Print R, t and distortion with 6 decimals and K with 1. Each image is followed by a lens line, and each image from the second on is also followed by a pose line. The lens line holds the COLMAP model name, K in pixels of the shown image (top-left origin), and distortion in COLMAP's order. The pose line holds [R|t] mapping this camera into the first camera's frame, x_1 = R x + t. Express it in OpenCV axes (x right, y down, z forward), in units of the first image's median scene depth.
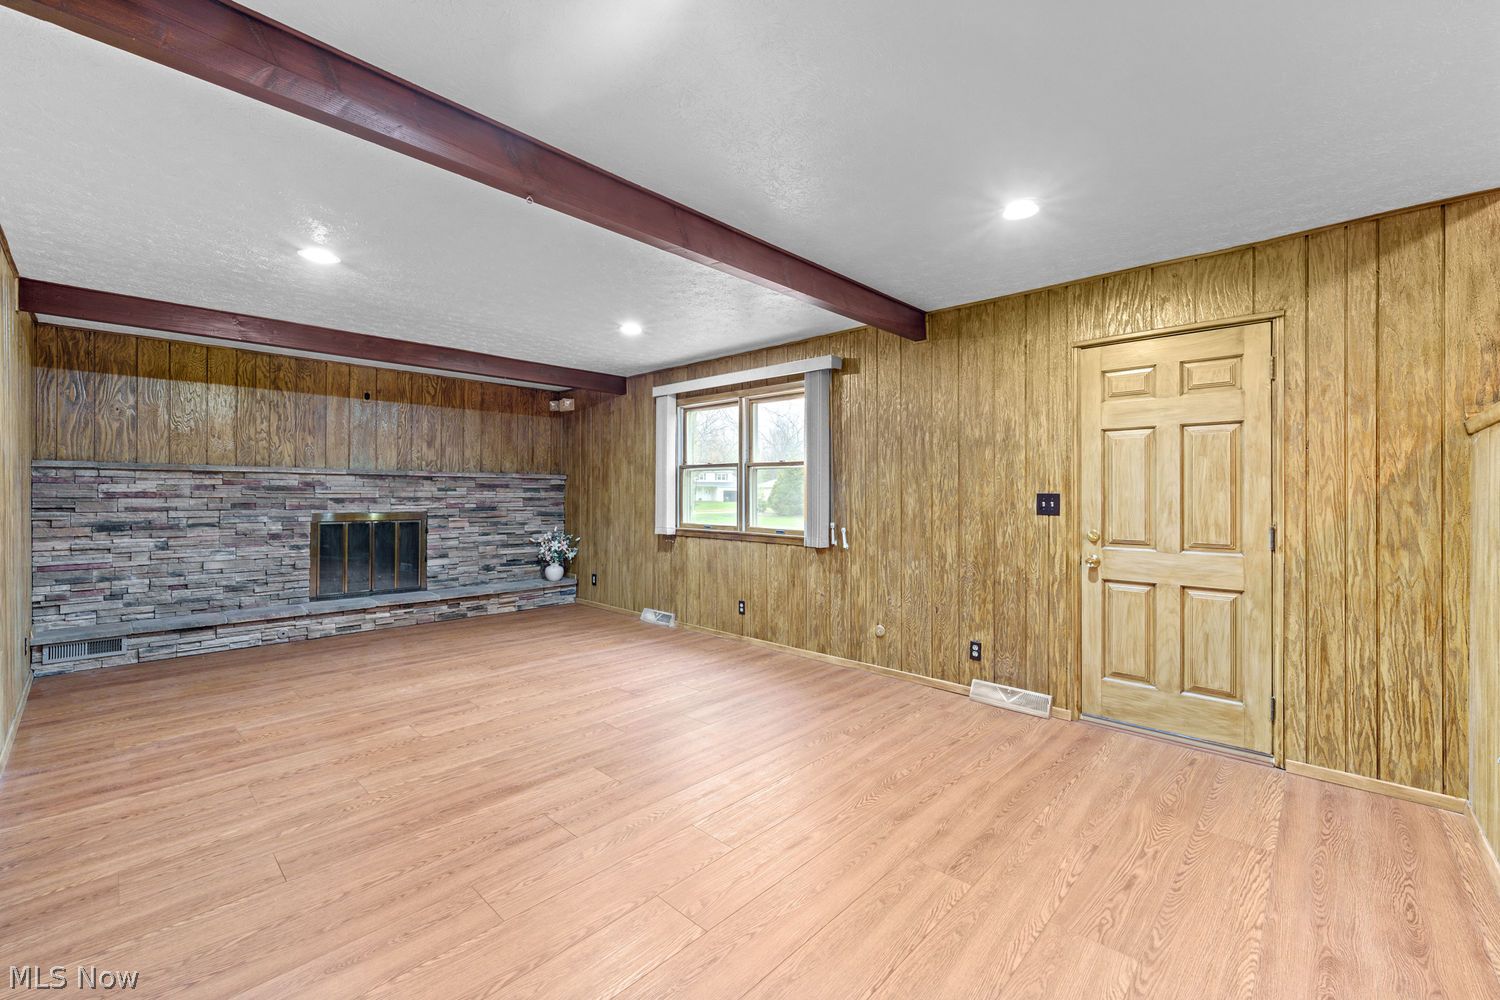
lens RADIAL K [[609.8, 0, 749.2], [0, 609.8, 492.5], [0, 0, 1]] dist [0.006479, -0.003176]
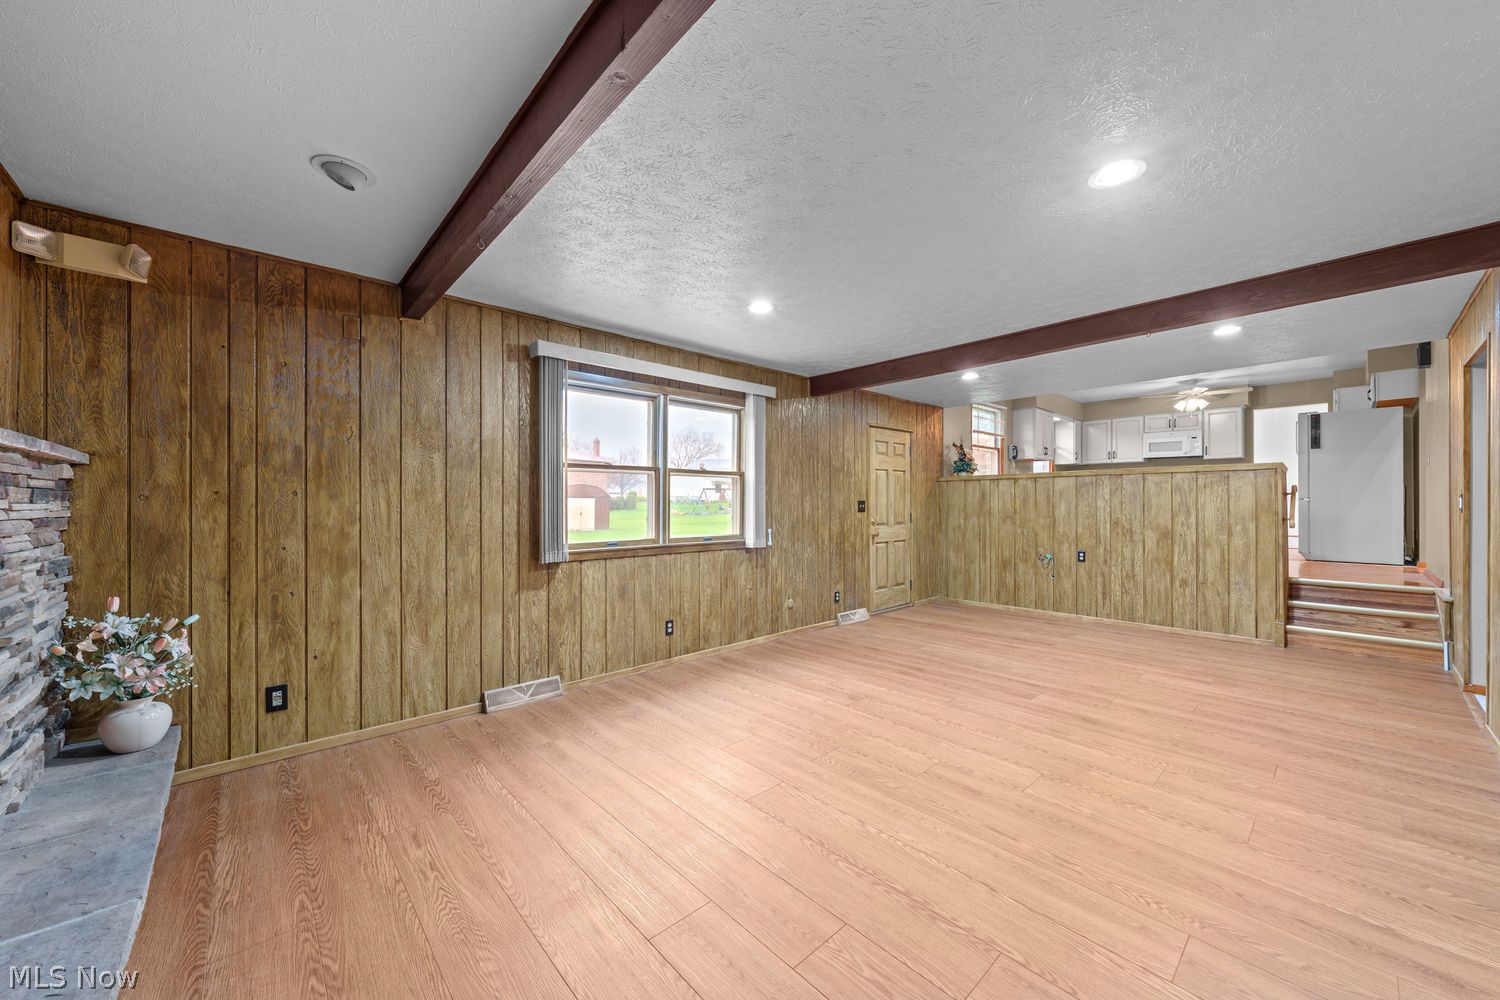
lens RADIAL K [[545.9, 0, 757.6], [0, 545.9, 500.3], [0, 0, 1]] dist [0.000269, -0.000820]
pose [[0.071402, -0.001212, 0.997447, -0.975943], [0.001646, 0.999998, 0.001097, -0.001232], [-0.997446, 0.001563, 0.071404, 0.976192]]
